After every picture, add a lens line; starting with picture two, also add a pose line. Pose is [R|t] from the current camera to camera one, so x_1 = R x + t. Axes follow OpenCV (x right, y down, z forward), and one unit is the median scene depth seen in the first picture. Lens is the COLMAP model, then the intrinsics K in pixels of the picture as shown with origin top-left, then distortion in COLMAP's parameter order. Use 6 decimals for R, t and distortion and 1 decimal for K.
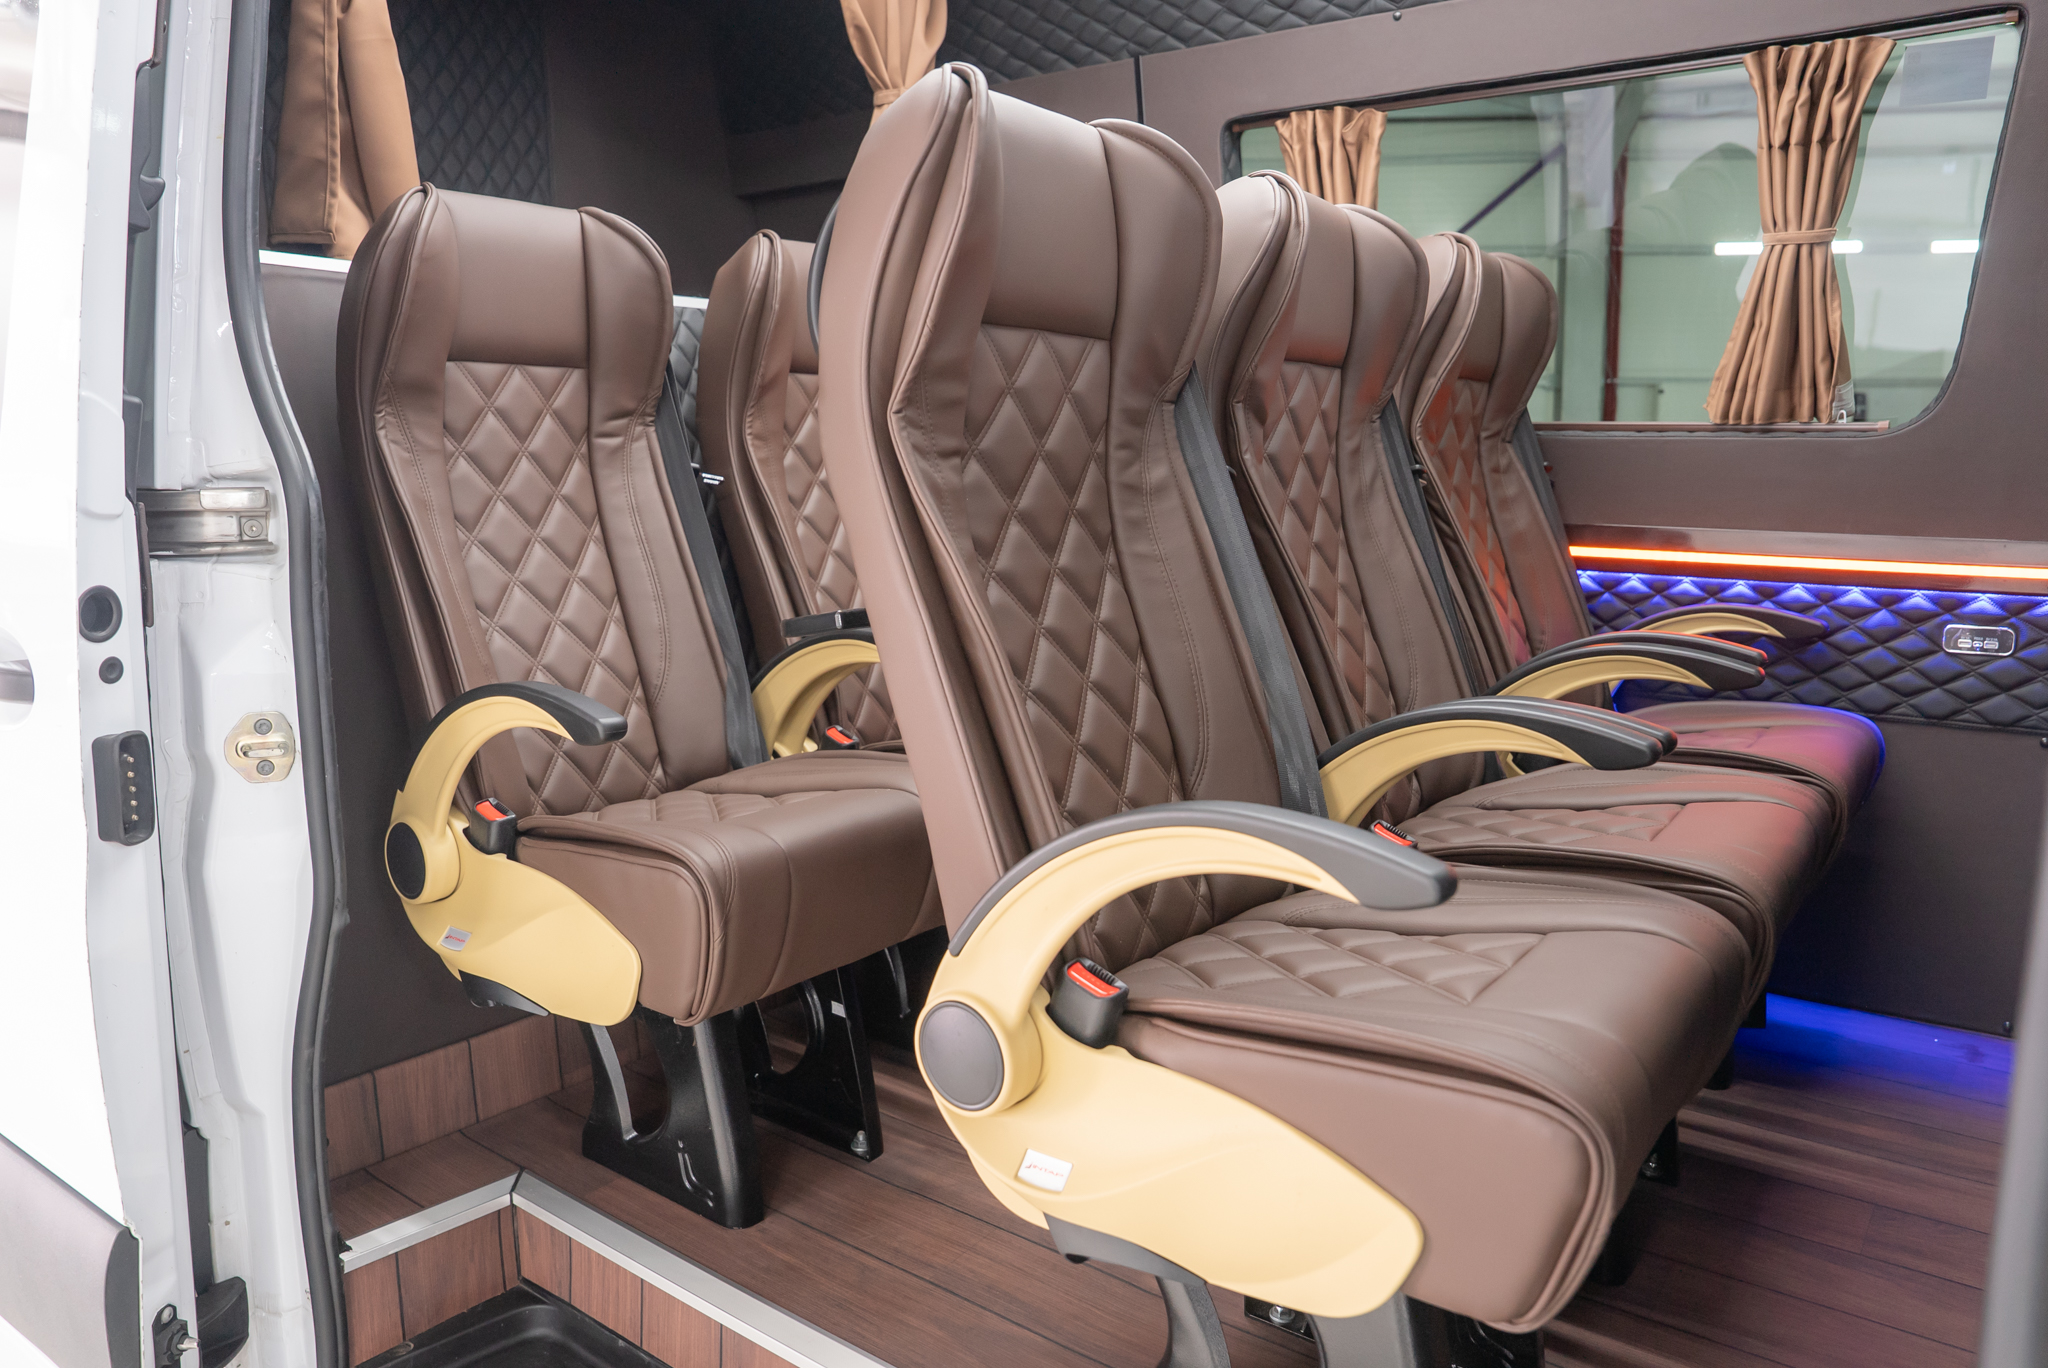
lens RADIAL K [[1442.1, 0, 1019.0], [0, 1442.1, 708.5], [0, 0, 1]] dist [-0.084869, 0.049101]
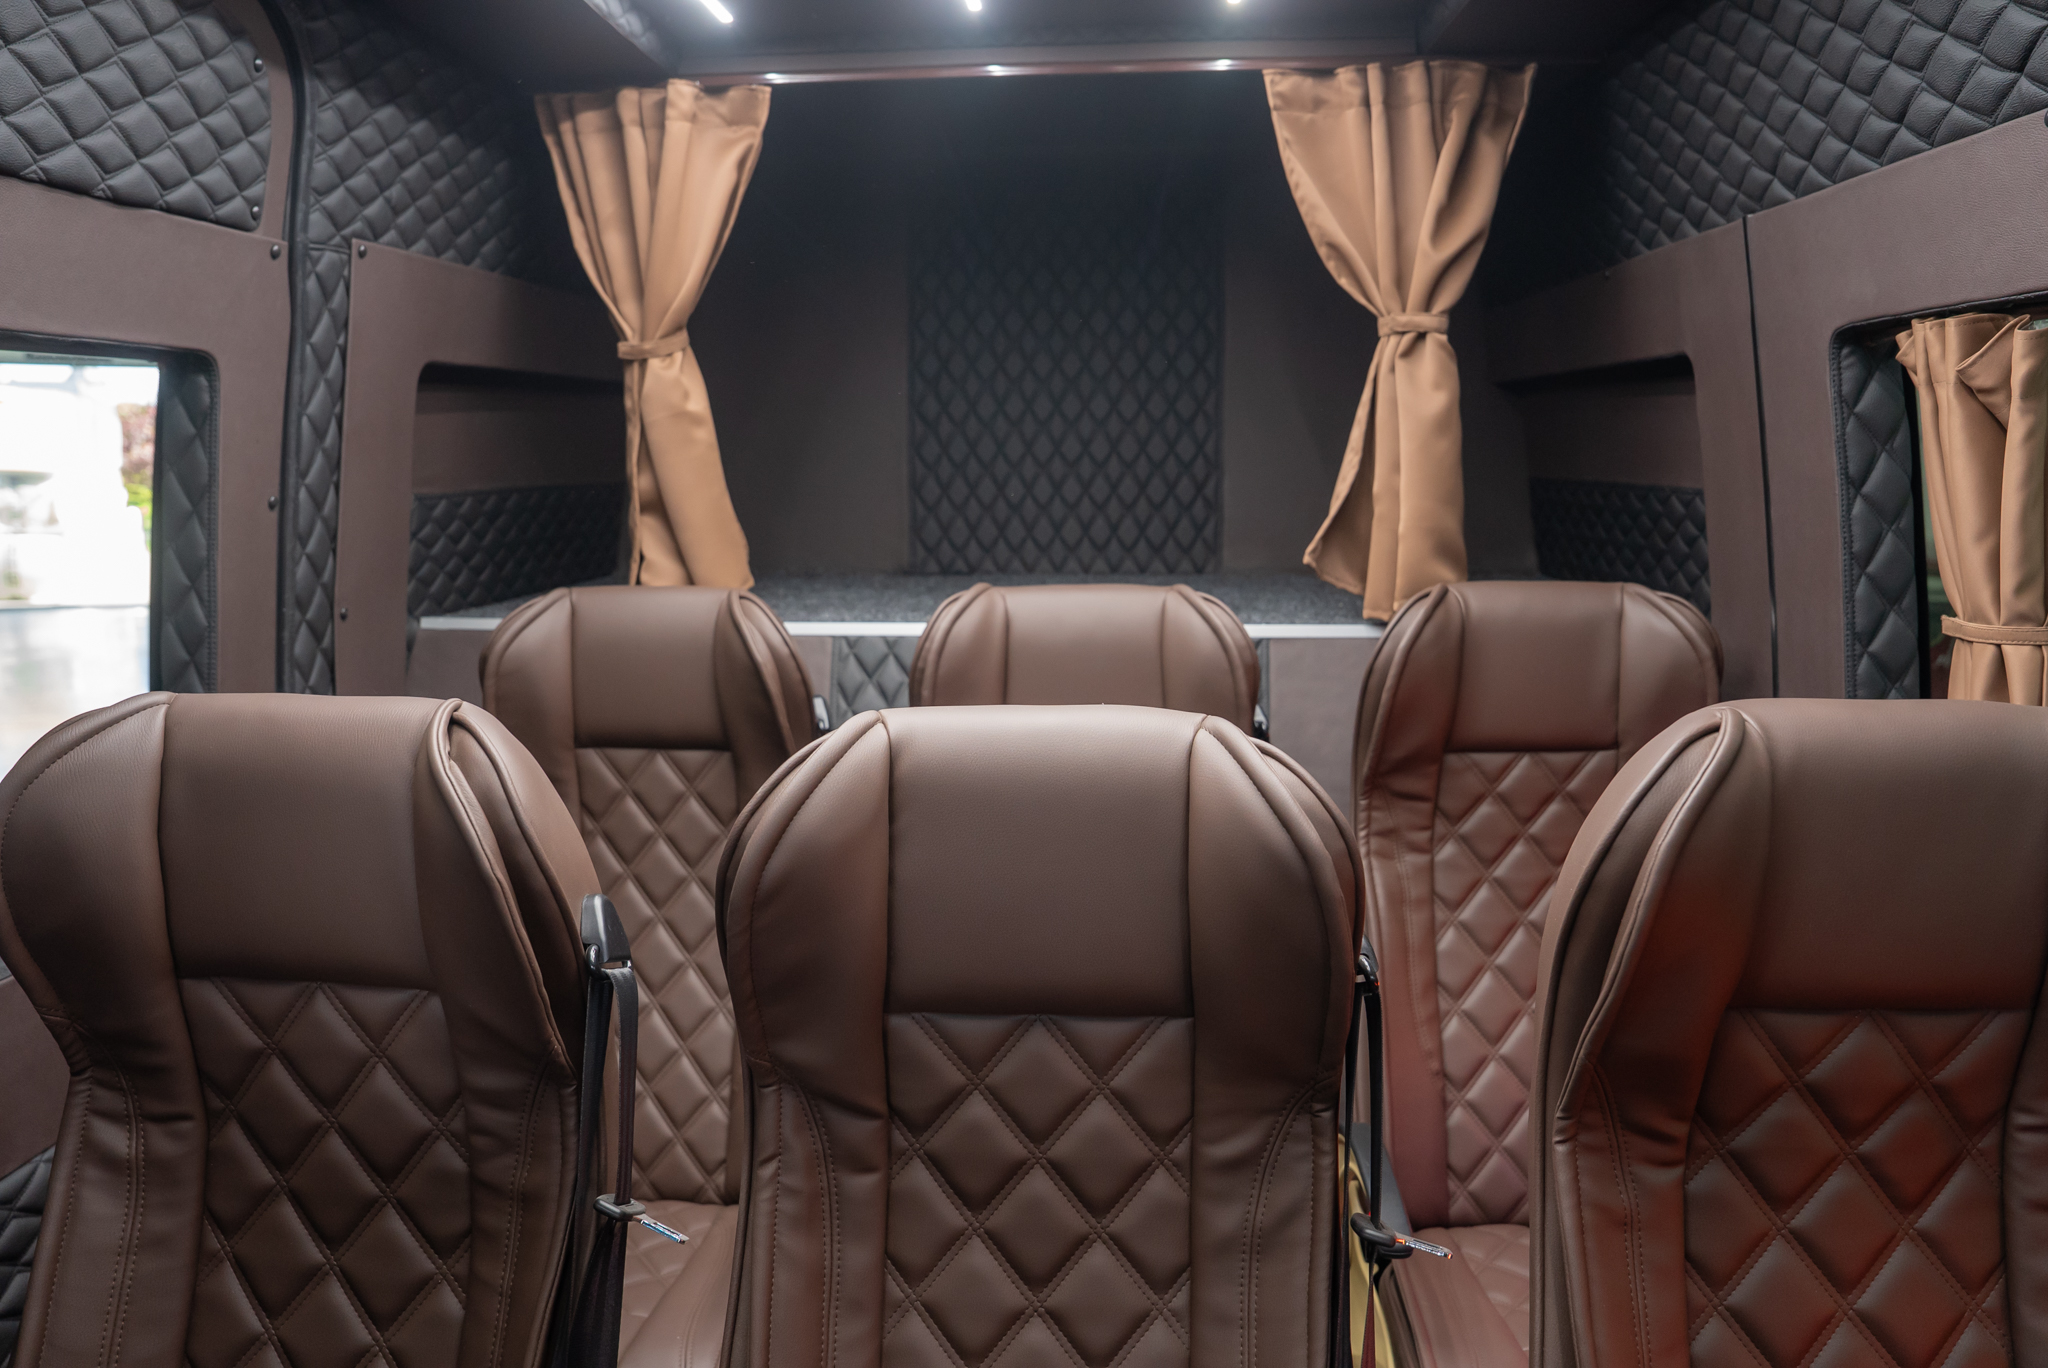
lens RADIAL K [[1442.1, 0, 1015.4], [0, 1442.1, 679.6], [0, 0, 1]] dist [-0.084869, 0.049101]
pose [[0.531530, 0.124648, -0.837818, 0.464203], [-0.122220, 0.990049, 0.069758, -0.294437], [0.838176, 0.065319, 0.541475, 0.481085]]
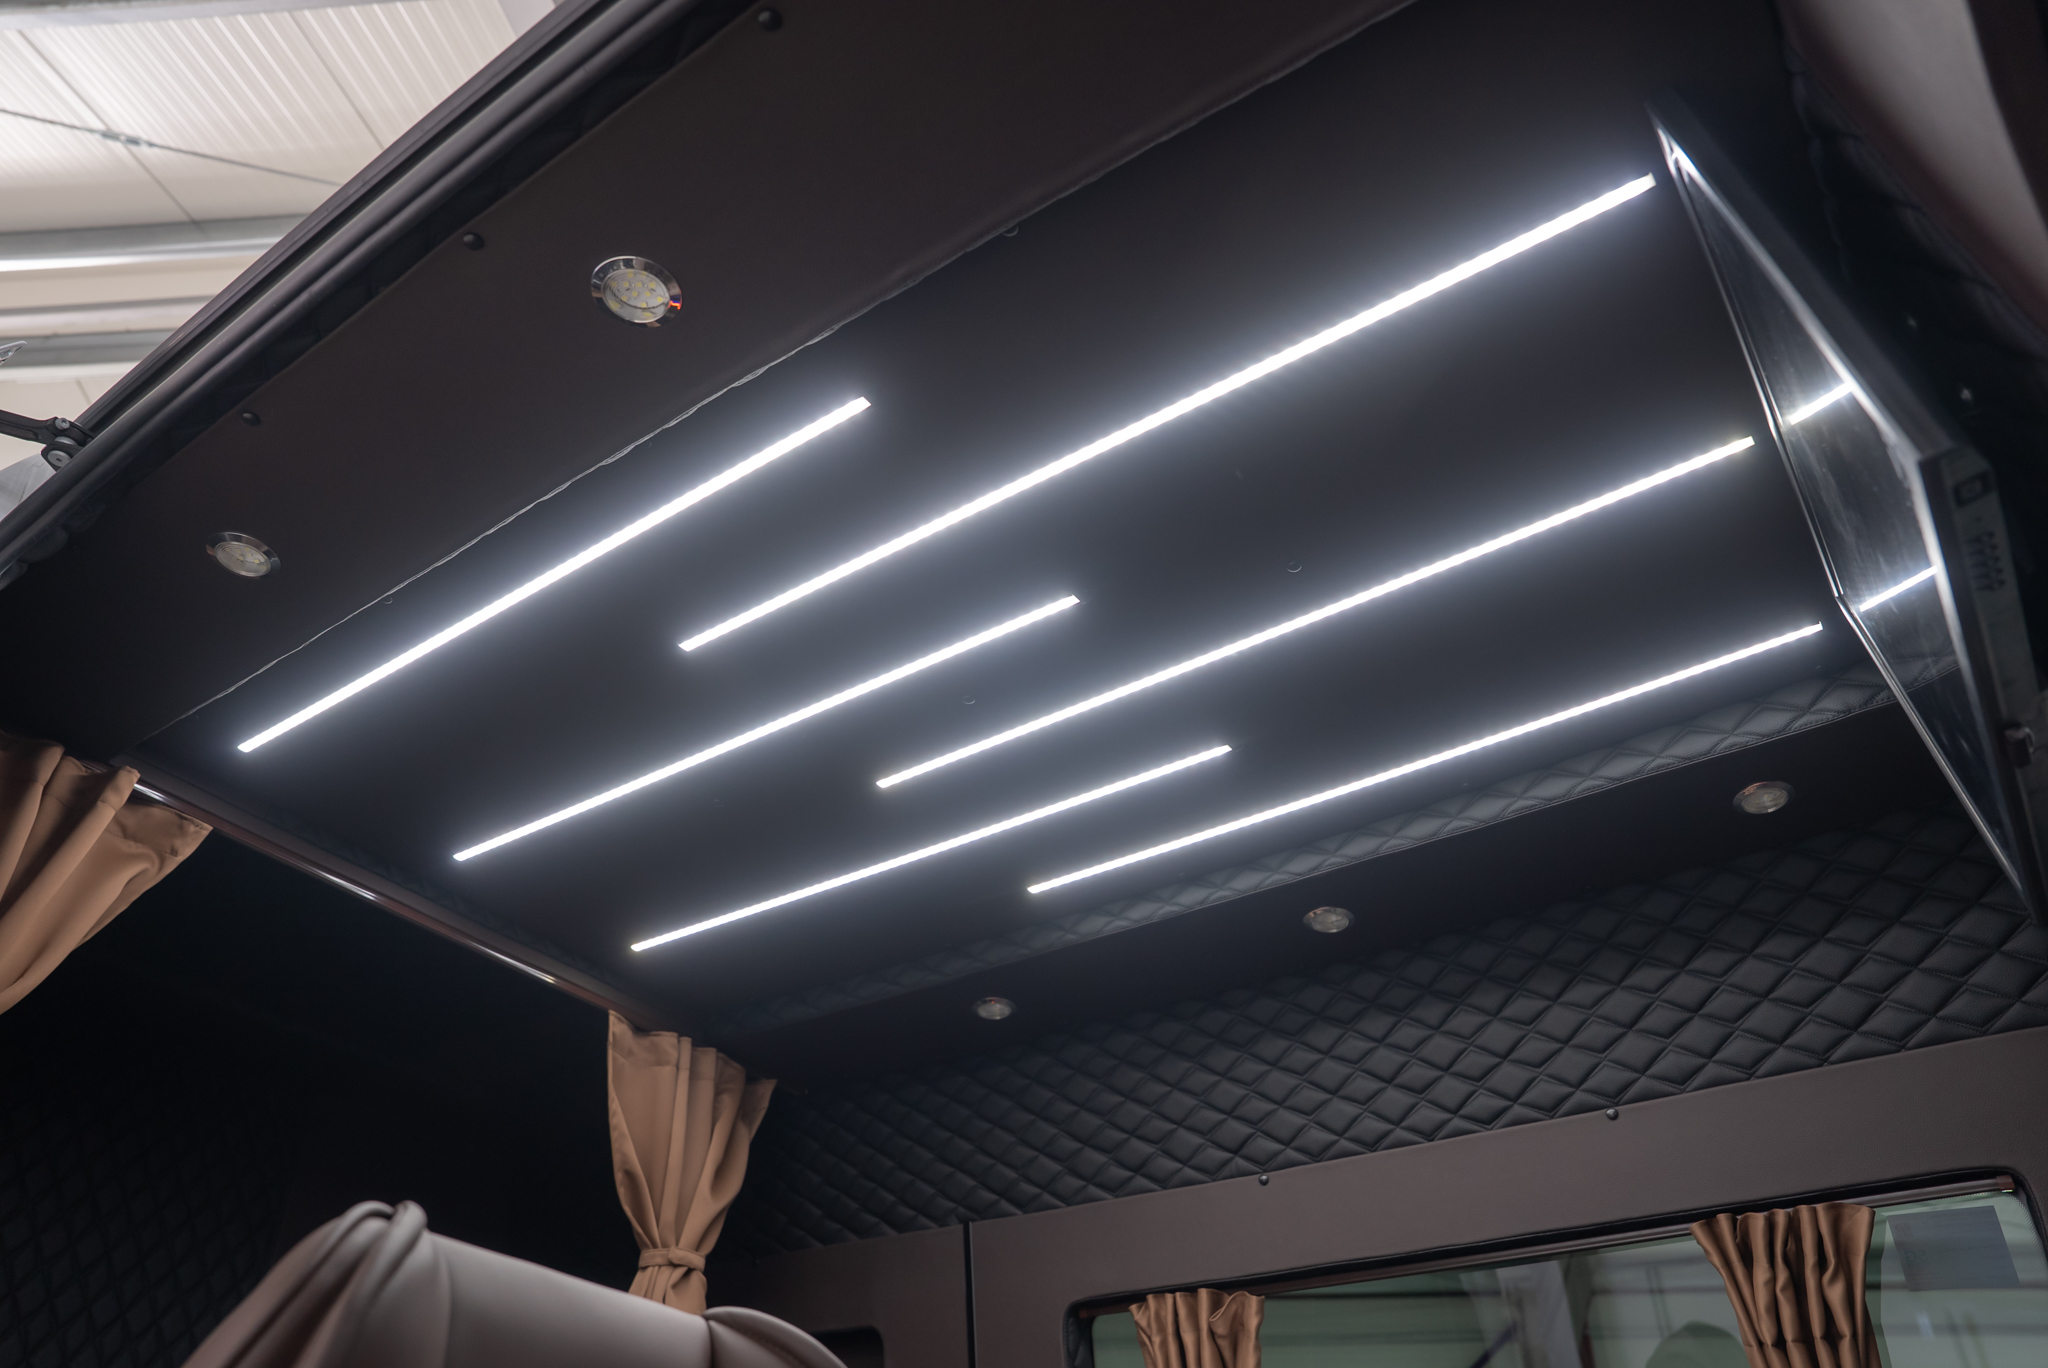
lens RADIAL K [[1442.1, 0, 1003.0], [0, 1442.1, 662.2], [0, 0, 1]] dist [-0.084869, 0.049101]
pose [[0.999363, 0.035236, 0.005615, 0.094661], [-0.020334, 0.691753, -0.721848, -0.087867], [-0.029319, 0.721274, 0.692029, 0.192277]]
